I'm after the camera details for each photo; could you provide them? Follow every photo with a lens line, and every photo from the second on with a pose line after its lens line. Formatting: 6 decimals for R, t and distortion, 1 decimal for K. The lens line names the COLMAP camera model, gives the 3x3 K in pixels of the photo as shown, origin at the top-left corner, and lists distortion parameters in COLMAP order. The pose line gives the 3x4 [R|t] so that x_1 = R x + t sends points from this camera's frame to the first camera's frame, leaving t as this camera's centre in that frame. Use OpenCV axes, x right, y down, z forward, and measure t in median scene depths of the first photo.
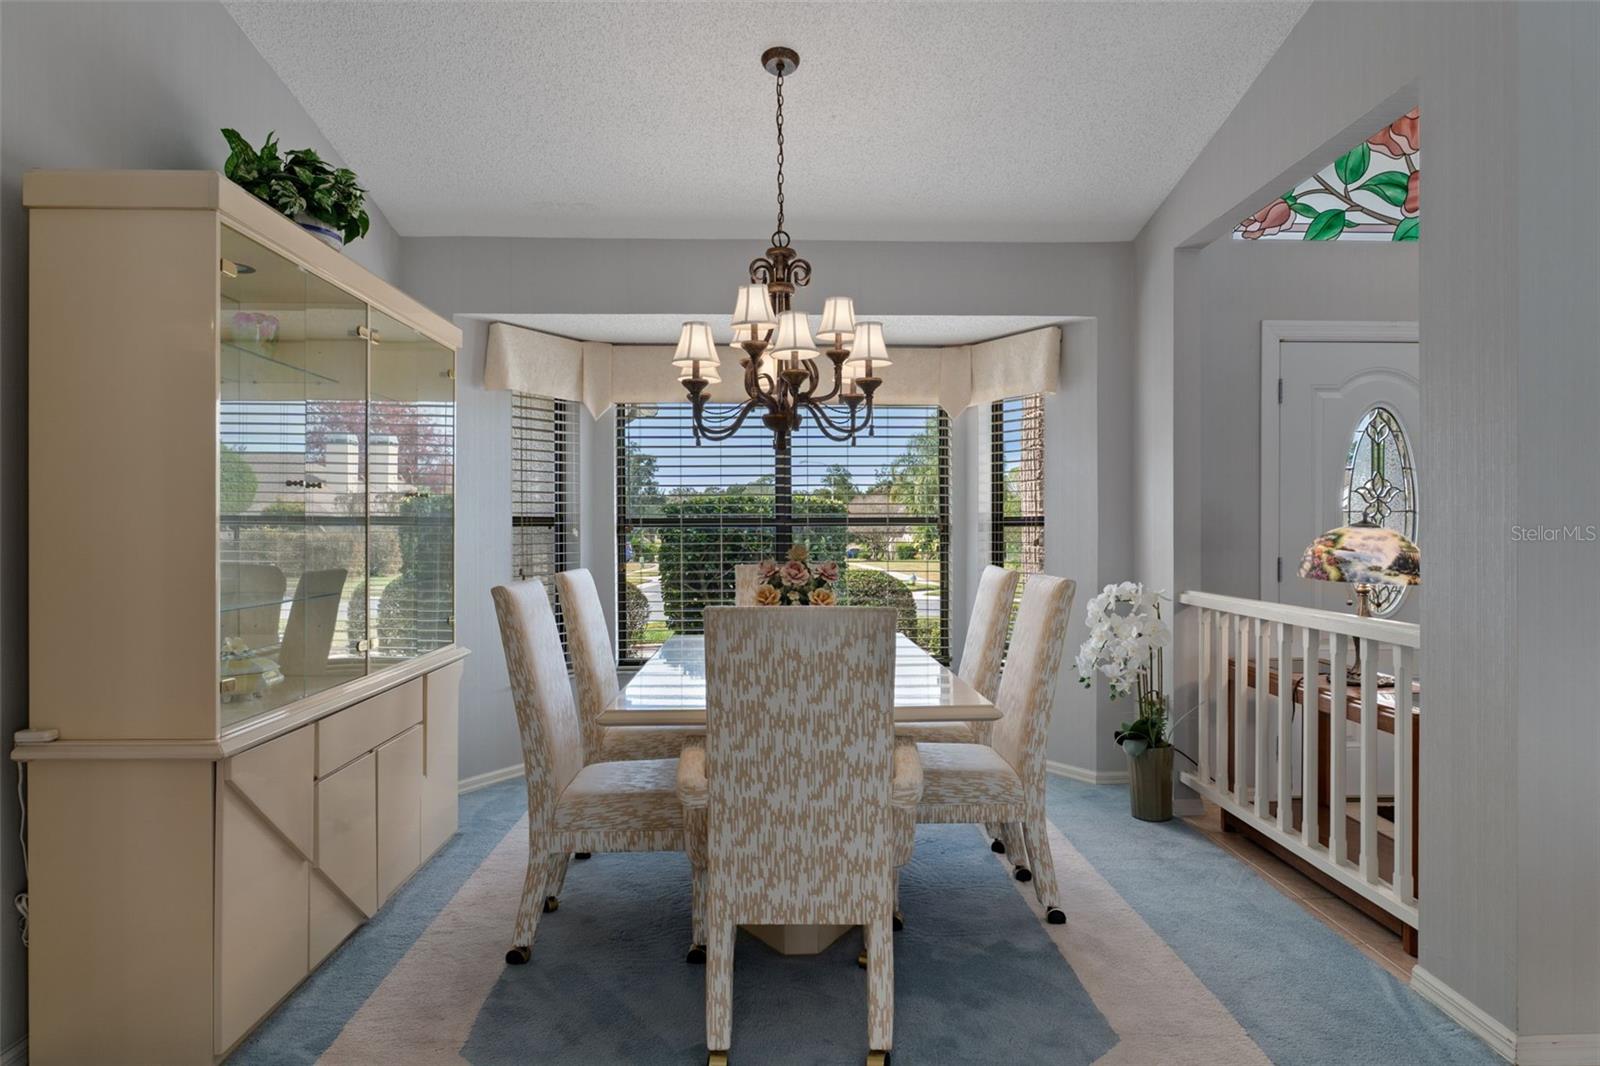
lens RADIAL K [[933.1, 0, 817.3], [0, 933.1, 531.9], [0, 0, 1]] dist [-0.003248, 0.000461]
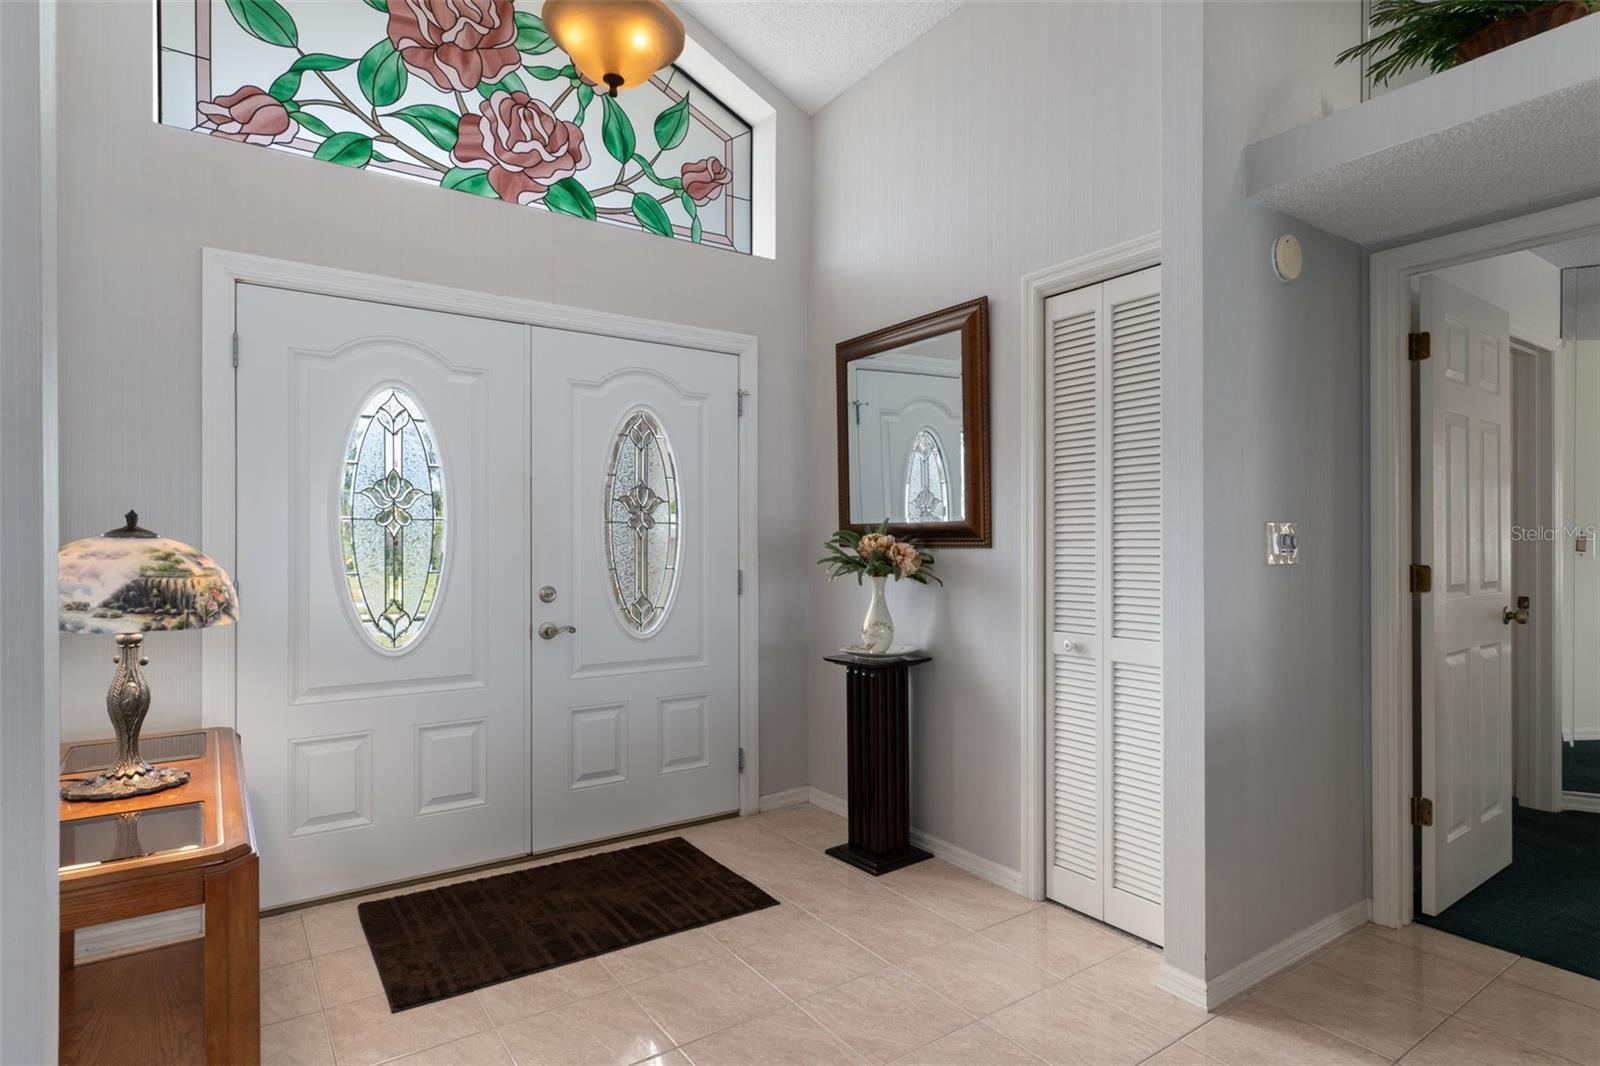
lens RADIAL K [[843.8, 0, 797.7], [0, 843.8, 541.6], [0, 0, 1]] dist [0.002123, 0.000572]
pose [[0.841609, -0.000576, 0.540087, 0.509488], [0.004975, 0.999965, -0.006686, 0.002830], [-0.540064, 0.008314, 0.841583, 0.219057]]
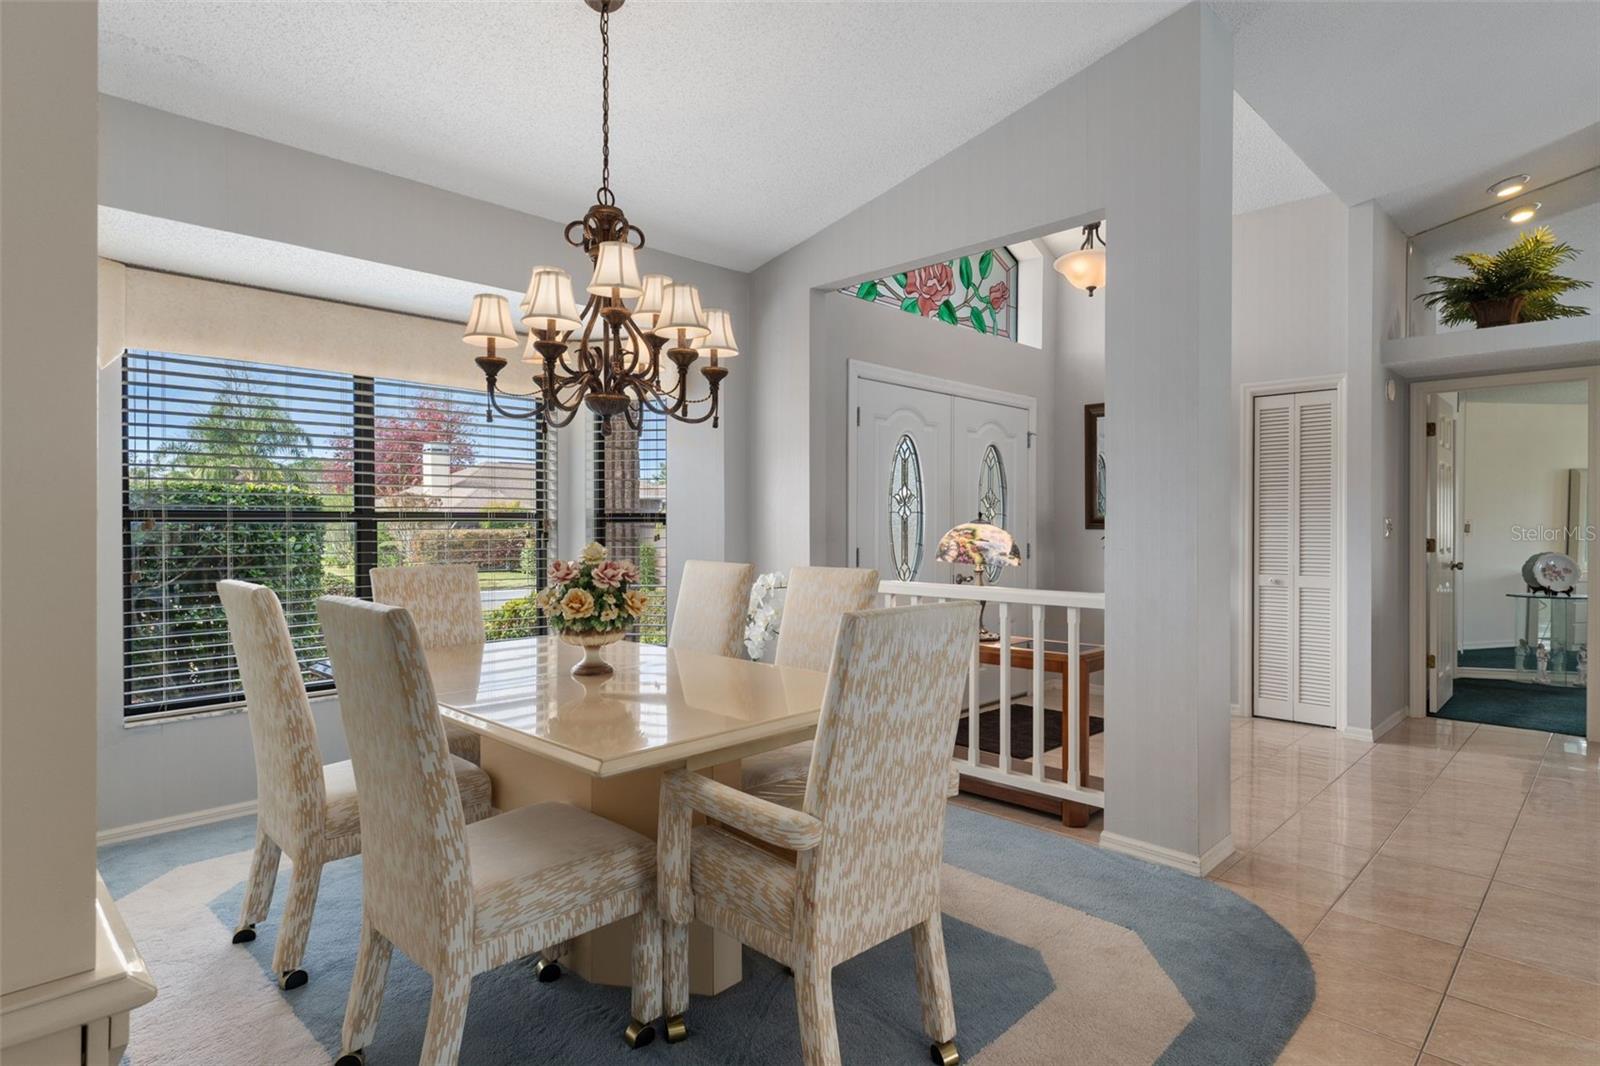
lens RADIAL K [[838.8, 0, 796.0], [0, 838.8, 523.5], [0, 0, 1]] dist [0.002653, -0.001194]
pose [[0.733042, 0.002423, 0.680179, -0.339547], [0.000968, 0.999989, -0.004605, -0.000215], [-0.680183, 0.004034, 0.733031, 0.222759]]
